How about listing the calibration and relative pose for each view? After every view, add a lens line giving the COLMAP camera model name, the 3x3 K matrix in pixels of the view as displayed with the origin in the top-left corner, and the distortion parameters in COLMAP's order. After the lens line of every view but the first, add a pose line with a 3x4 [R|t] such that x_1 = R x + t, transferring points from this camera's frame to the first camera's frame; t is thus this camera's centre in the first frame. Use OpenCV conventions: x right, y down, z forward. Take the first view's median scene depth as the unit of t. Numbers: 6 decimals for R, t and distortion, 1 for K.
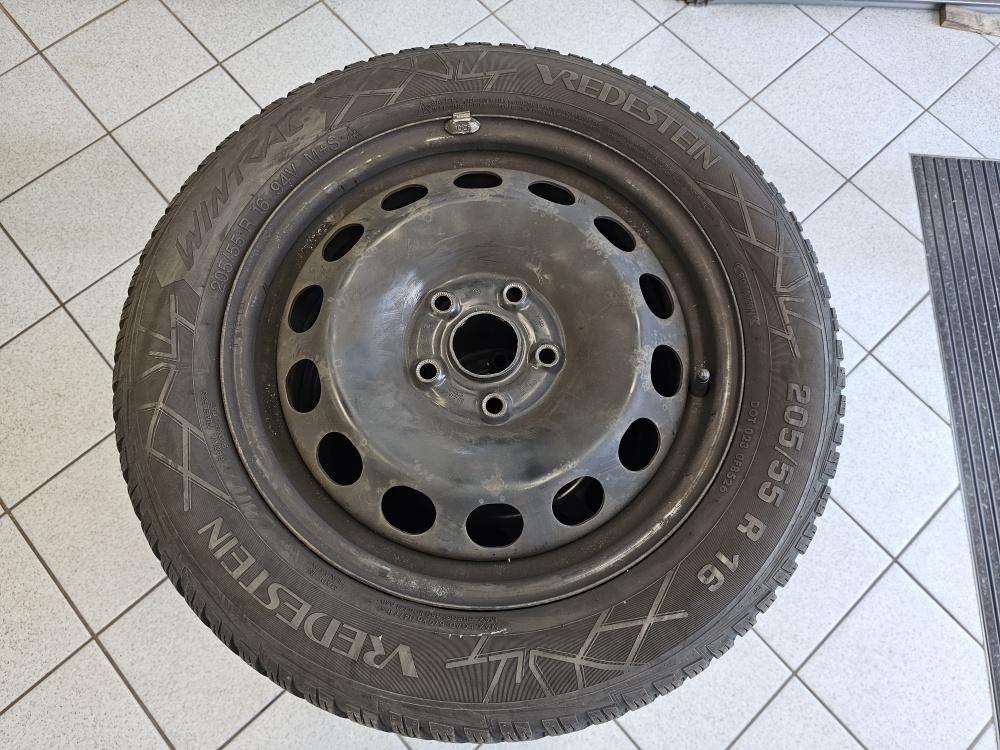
lens RADIAL K [[675.6, 0, 499.3], [0, 675.6, 315.7], [0, 0, 1]] dist [0.059273, -0.071263]
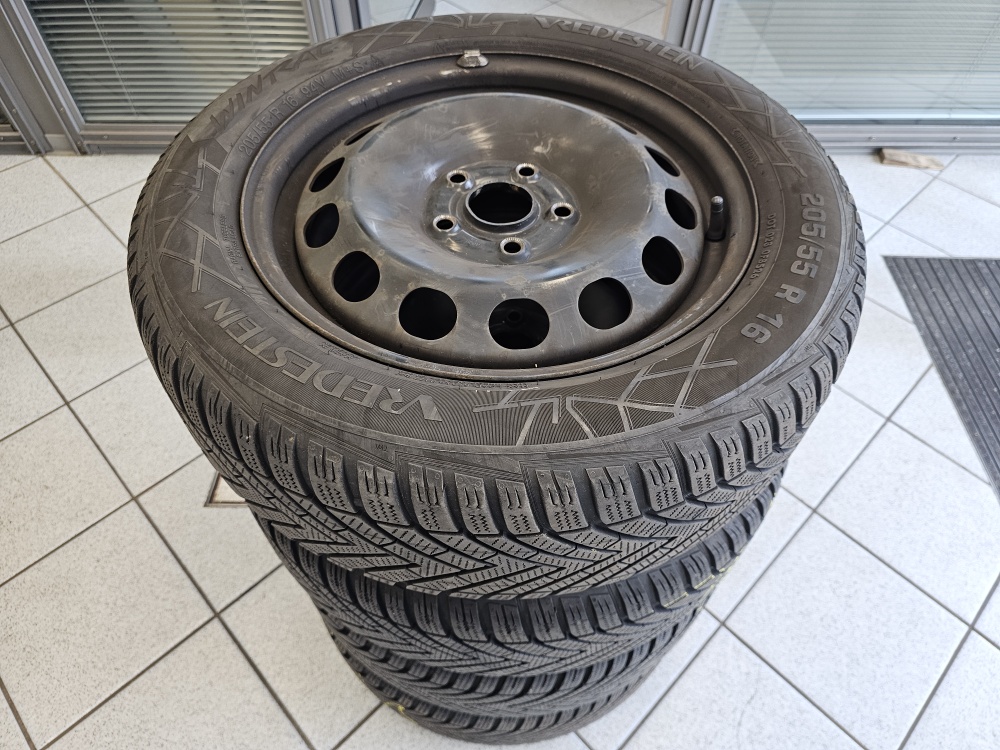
lens RADIAL K [[668.9, 0, 504.4], [0, 668.9, 367.5], [0, 0, 1]] dist [0.050940, -0.061677]
pose [[0.999207, -0.037128, 0.014394, -0.038068], [0.039820, 0.933525, -0.356295, 0.620490], [-0.000209, 0.356586, 0.934263, 0.137568]]
